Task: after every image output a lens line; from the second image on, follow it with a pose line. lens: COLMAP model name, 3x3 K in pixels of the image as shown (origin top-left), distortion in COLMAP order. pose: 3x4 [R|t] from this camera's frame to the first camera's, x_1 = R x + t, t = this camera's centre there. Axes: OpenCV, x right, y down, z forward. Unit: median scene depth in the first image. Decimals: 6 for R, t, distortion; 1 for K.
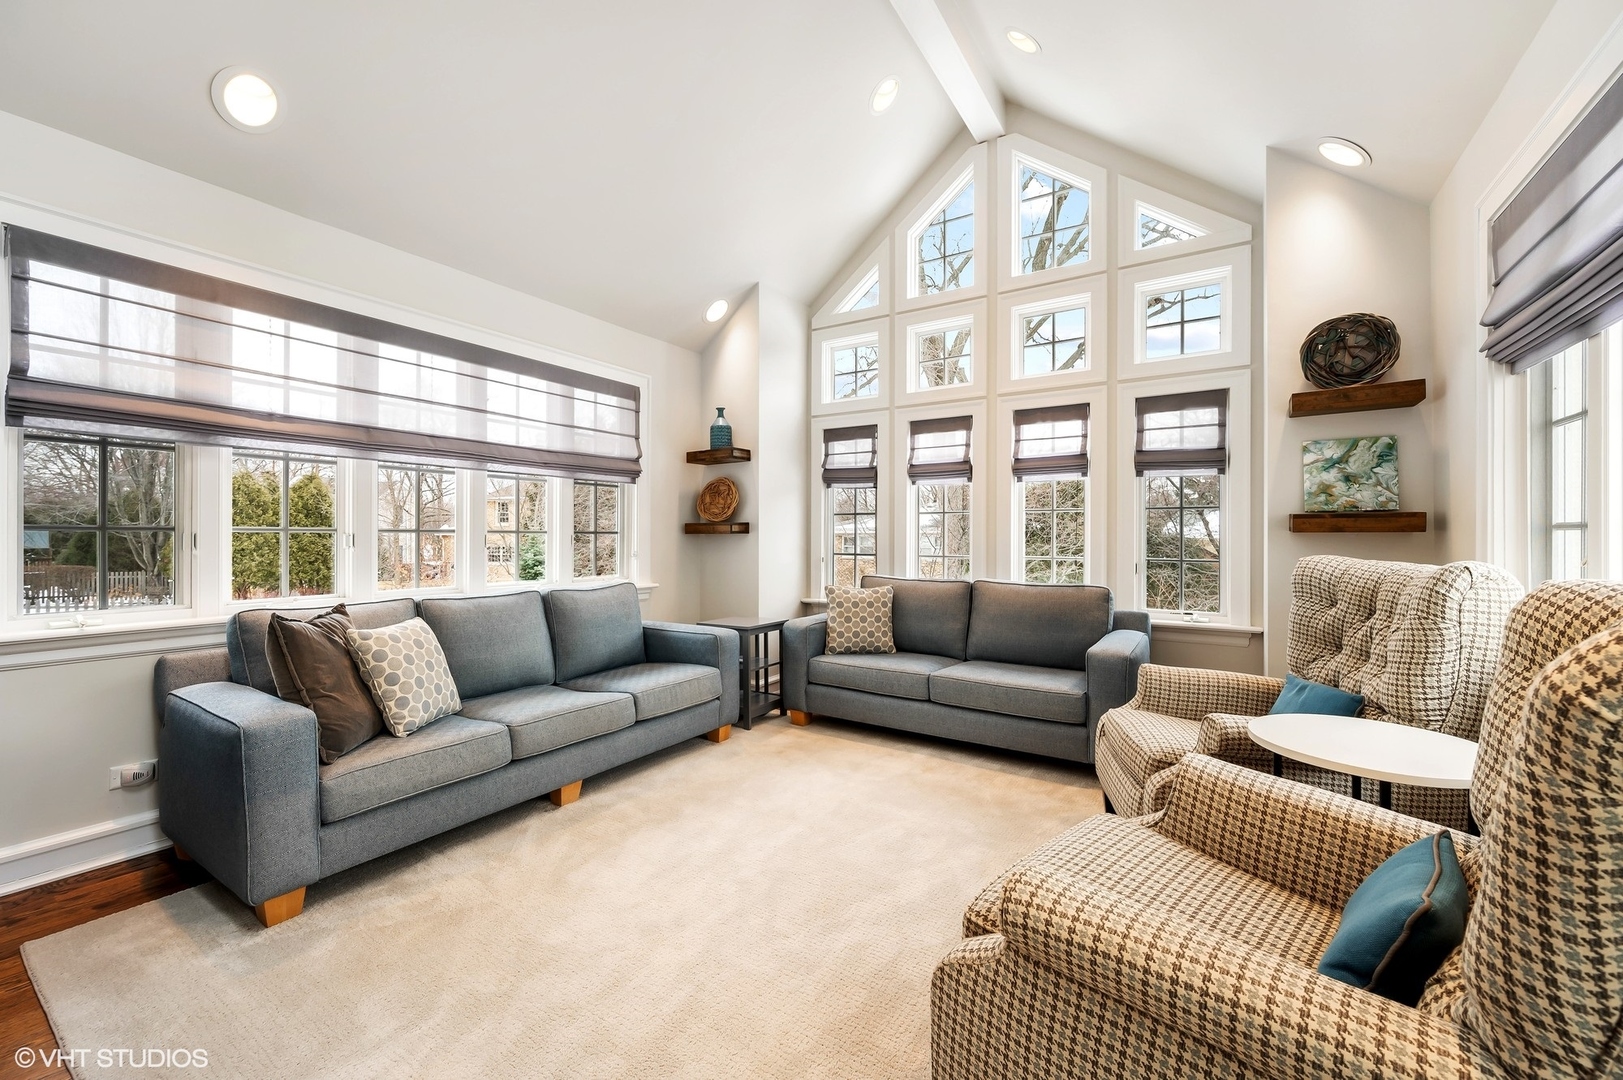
lens RADIAL K [[642.1, 0, 813.1], [0, 642.1, 538.1], [0, 0, 1]] dist [-0.005605, 0.001632]
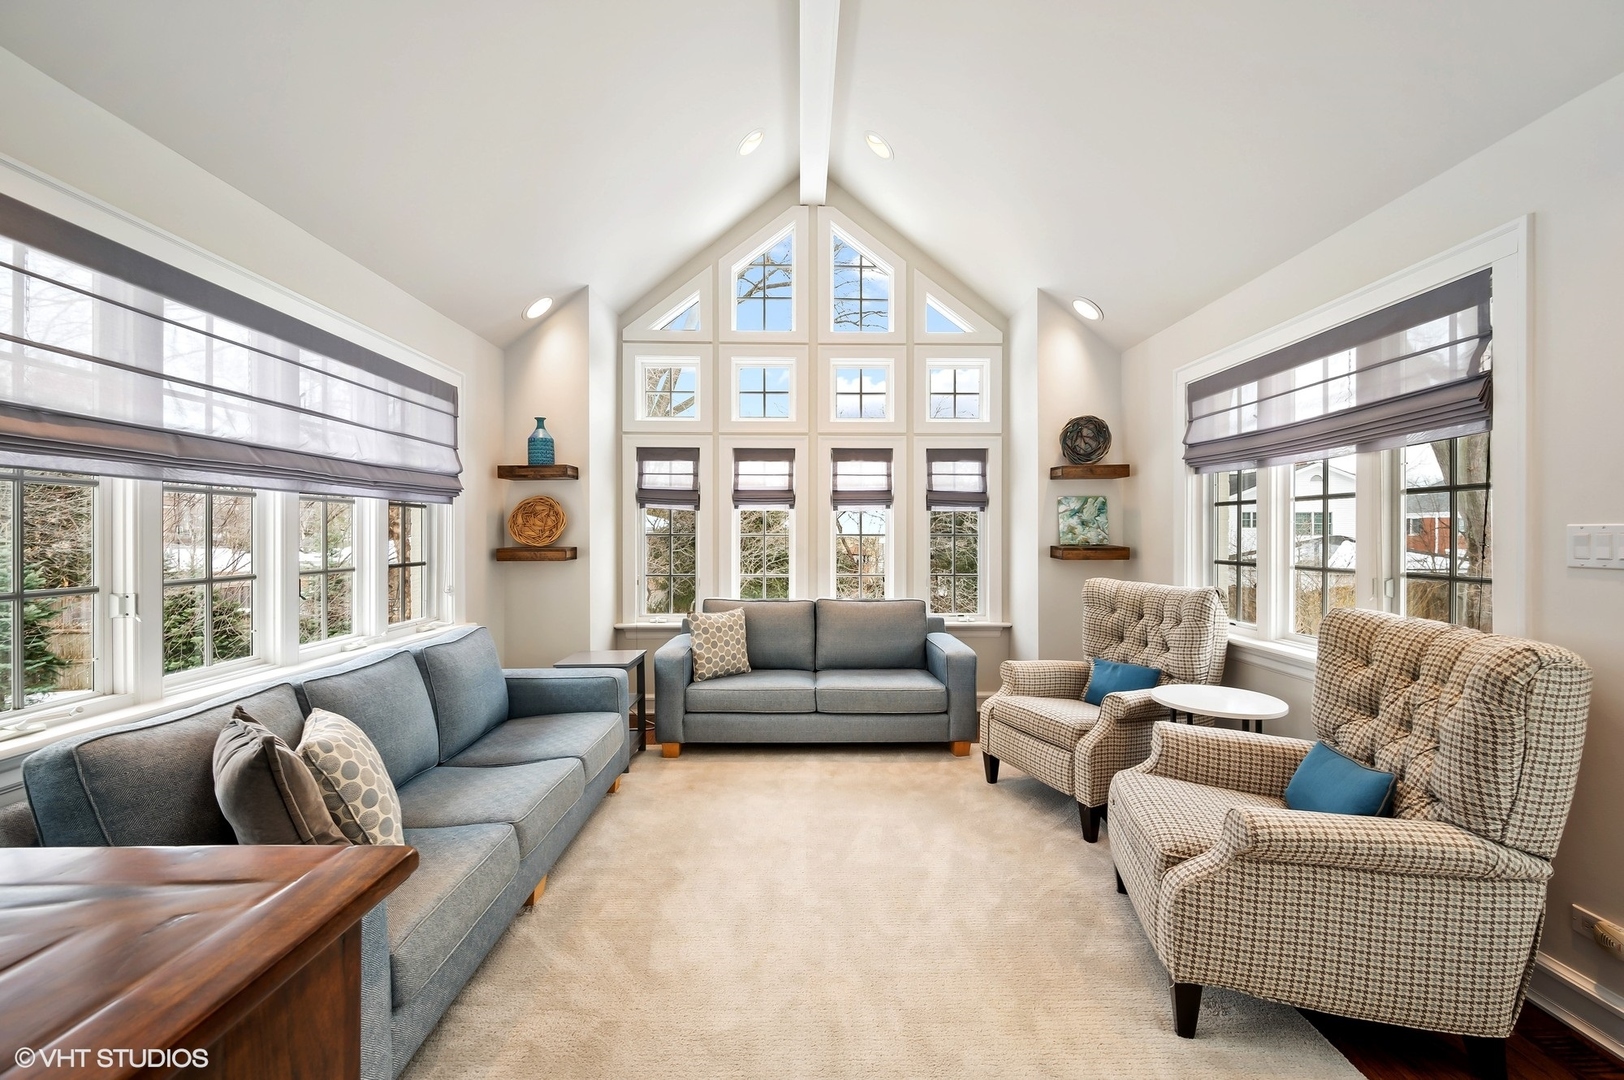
lens RADIAL K [[642.5, 0, 814.4], [0, 642.5, 540.1], [0, 0, 1]] dist [-0.005605, 0.001632]
pose [[0.831319, -0.007450, 0.555745, -0.407616], [0.002617, 0.999952, 0.009492, -0.052507], [-0.555789, -0.006436, 0.831298, 0.067783]]
